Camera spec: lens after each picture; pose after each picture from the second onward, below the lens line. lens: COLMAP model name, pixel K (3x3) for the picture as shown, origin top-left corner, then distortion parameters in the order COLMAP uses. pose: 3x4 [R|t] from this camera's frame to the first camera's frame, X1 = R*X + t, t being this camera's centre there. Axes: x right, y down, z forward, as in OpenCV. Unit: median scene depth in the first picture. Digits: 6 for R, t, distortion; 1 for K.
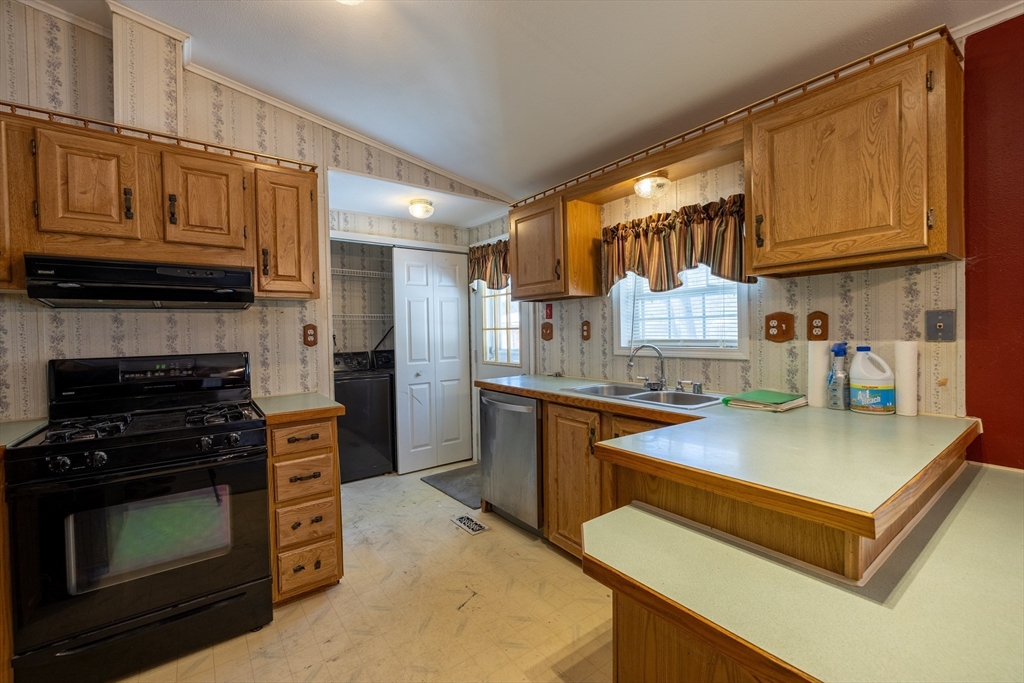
lens RADIAL K [[428.0, 0, 510.9], [0, 428.0, 338.6], [0, 0, 1]] dist [0.001186, -0.001417]
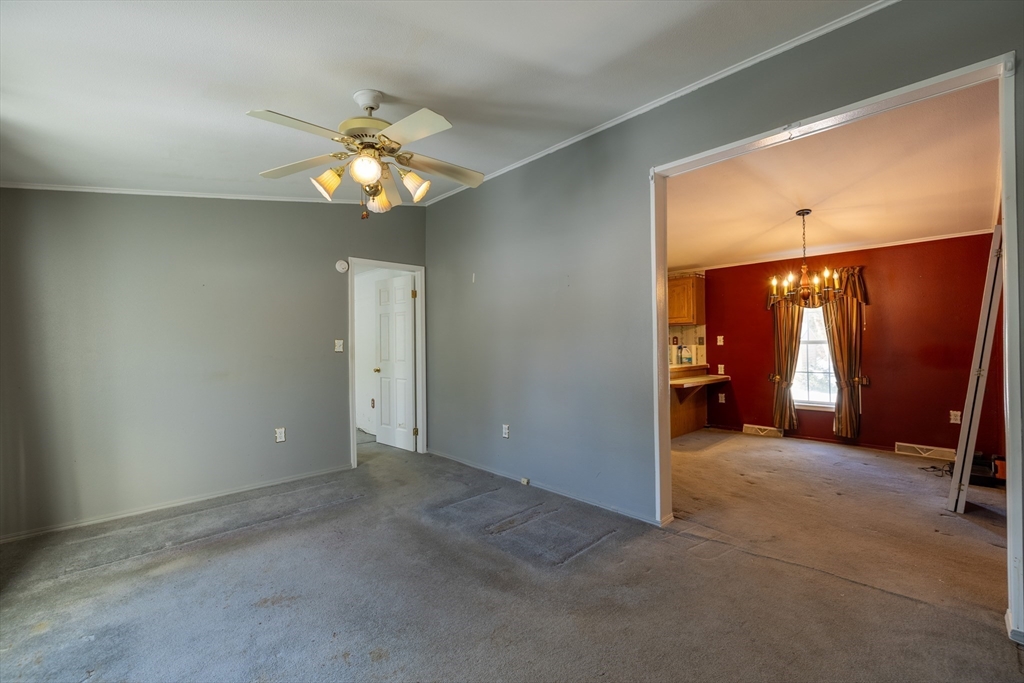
lens RADIAL K [[428.0, 0, 507.5], [0, 428.0, 340.2], [0, 0, 1]] dist [0.001186, -0.001417]
pose [[0.993118, 0.006940, 0.116916, -0.812433], [-0.004269, 0.999724, -0.023086, 0.039863], [-0.117044, 0.022428, 0.992873, -1.790969]]
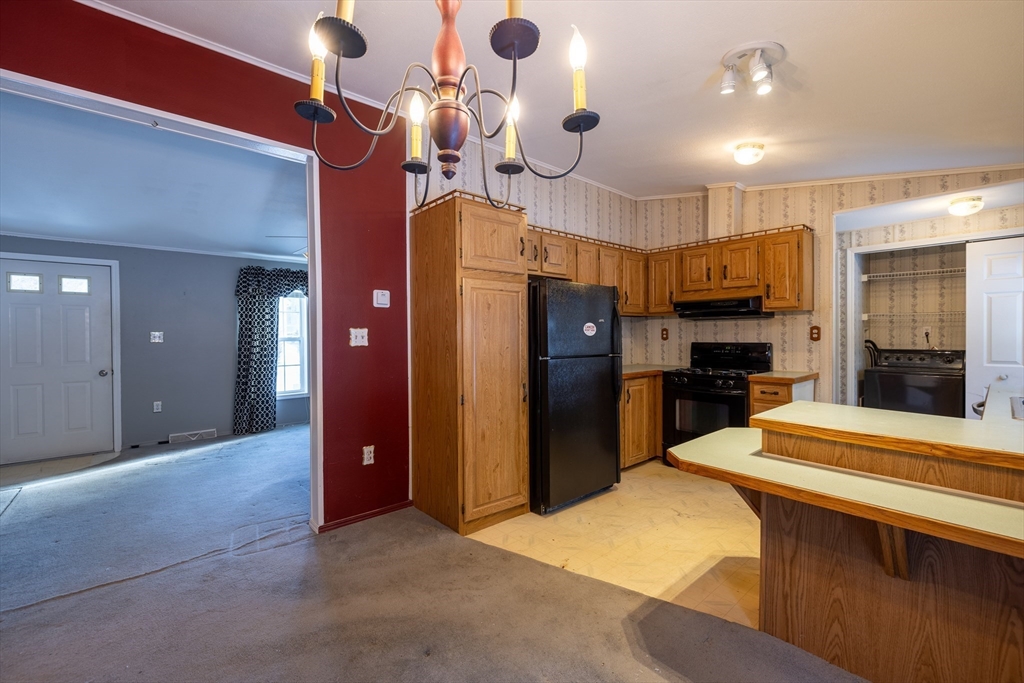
lens RADIAL K [[428.0, 0, 509.1], [0, 428.0, 339.7], [0, 0, 1]] dist [0.001186, -0.001417]
pose [[0.072175, 0.031514, -0.996894, 0.987782], [-0.010725, 0.999467, 0.030819, -0.022301], [0.997334, 0.008467, 0.072474, -0.159664]]
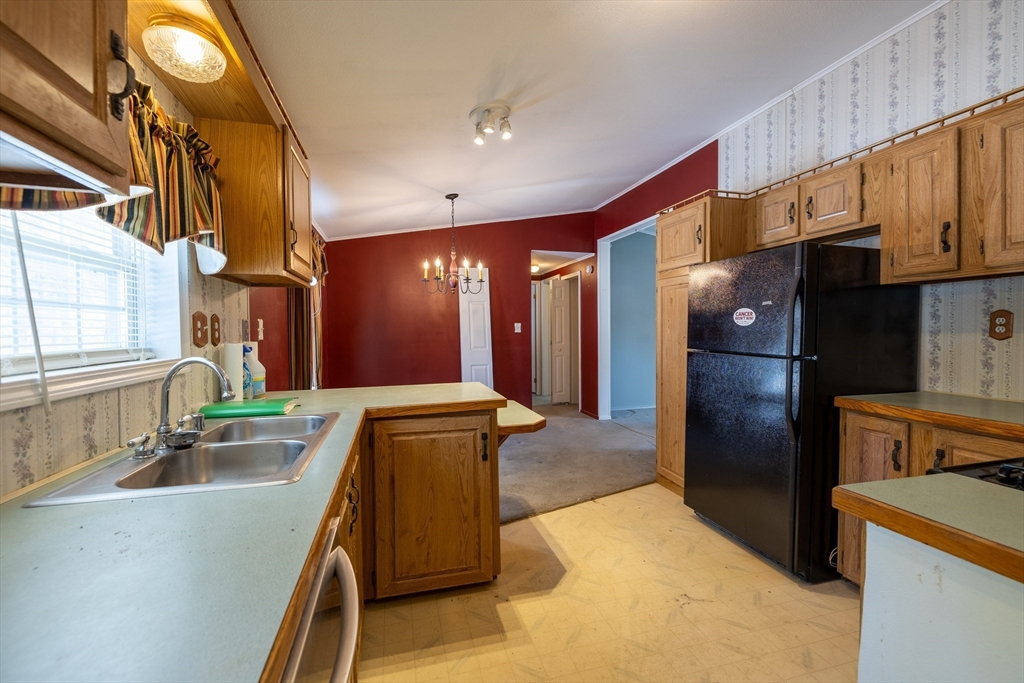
lens RADIAL K [[428.0, 0, 508.8], [0, 428.0, 337.6], [0, 0, 1]] dist [0.001186, -0.001417]
pose [[-0.929412, 0.020380, 0.368480, -0.218180], [0.033145, 0.999048, 0.028347, -0.014789], [-0.367552, 0.038559, -0.929203, 1.329913]]
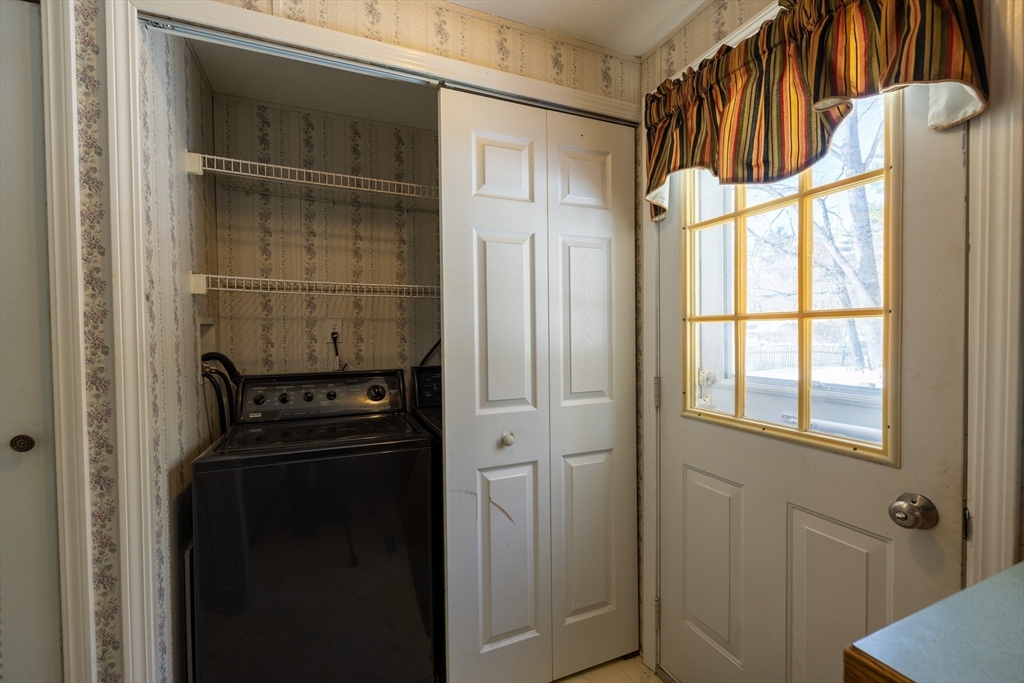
lens RADIAL K [[428.0, 0, 502.9], [0, 428.0, 338.6], [0, 0, 1]] dist [0.001186, -0.001417]
pose [[0.968218, 0.010841, -0.249874, -0.209474], [-0.011590, 0.999932, -0.001528, -0.006207], [0.249840, 0.004376, 0.968277, 1.059469]]
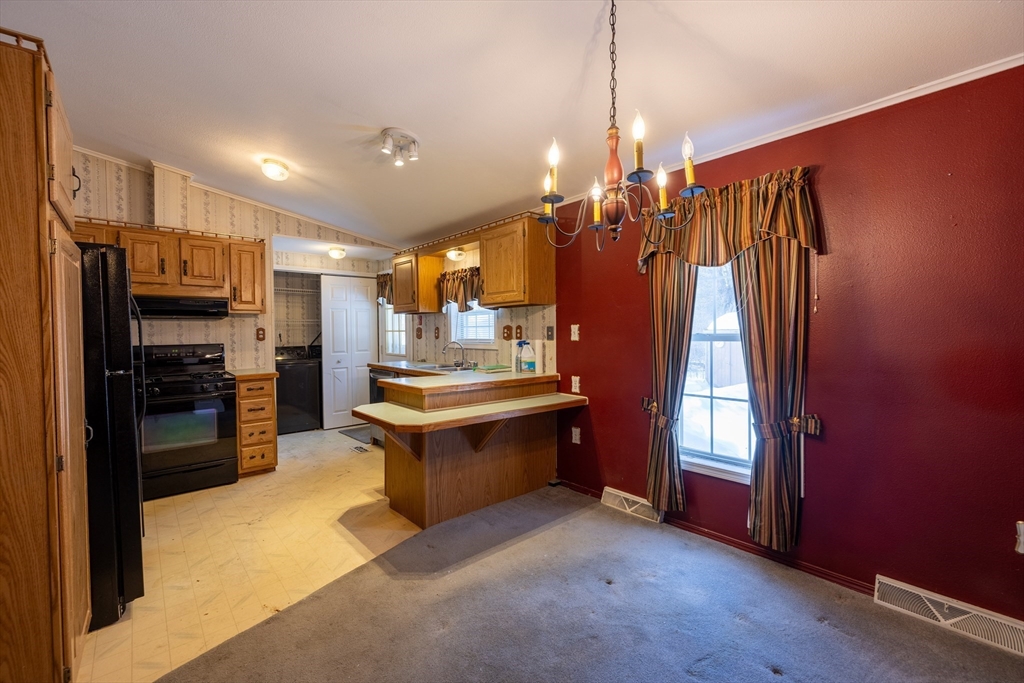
lens RADIAL K [[428.0, 0, 506.9], [0, 428.0, 339.6], [0, 0, 1]] dist [0.001186, -0.001417]
pose [[0.997369, 0.008942, 0.071942, 0.409440], [-0.009095, 0.999957, 0.001806, 0.000768], [-0.071923, -0.002456, 0.997407, -0.815978]]
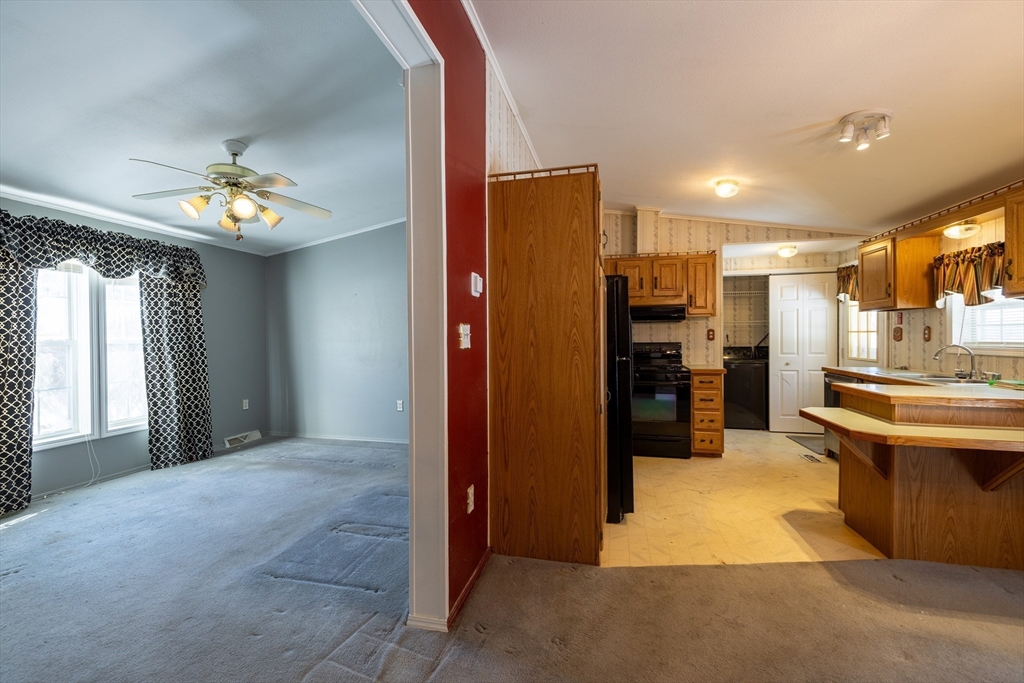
lens RADIAL K [[428.0, 0, 507.2], [0, 428.0, 339.8], [0, 0, 1]] dist [0.001186, -0.001417]
pose [[0.631697, 0.021979, -0.774904, 0.472403], [-0.018671, 0.999739, 0.013135, 0.006957], [0.774990, 0.006171, 0.631943, -0.983147]]
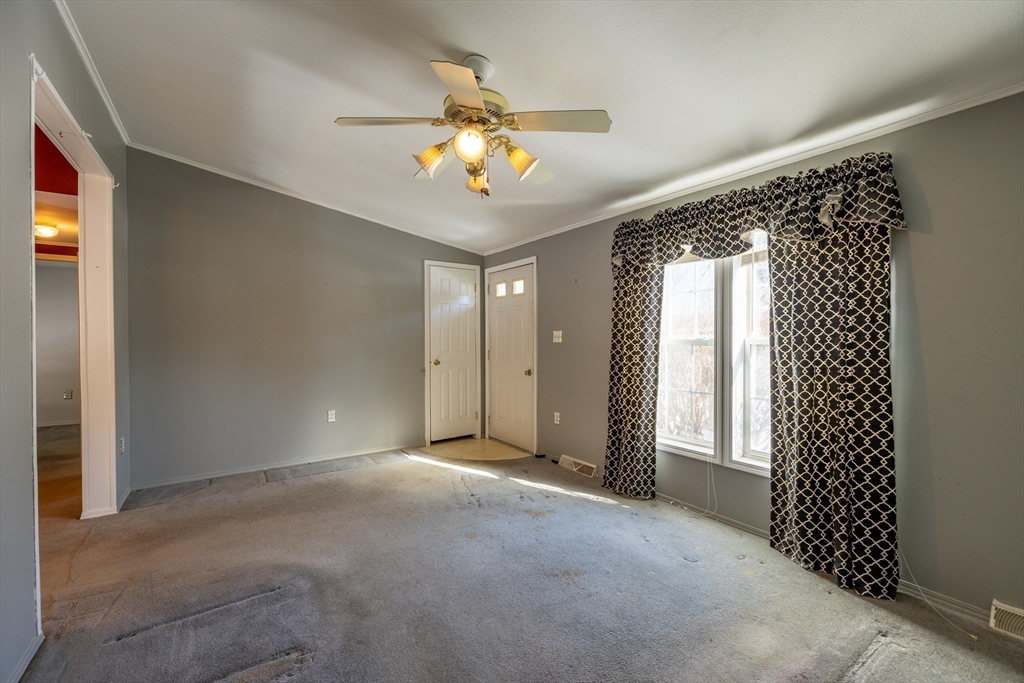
lens RADIAL K [[428.0, 0, 510.0], [0, 428.0, 338.3], [0, 0, 1]] dist [0.001186, -0.001417]
pose [[-0.998737, 0.022350, 0.044991, -1.101436], [0.023329, 0.999500, 0.021337, 0.012396], [-0.044491, 0.022360, -0.998760, 0.071378]]
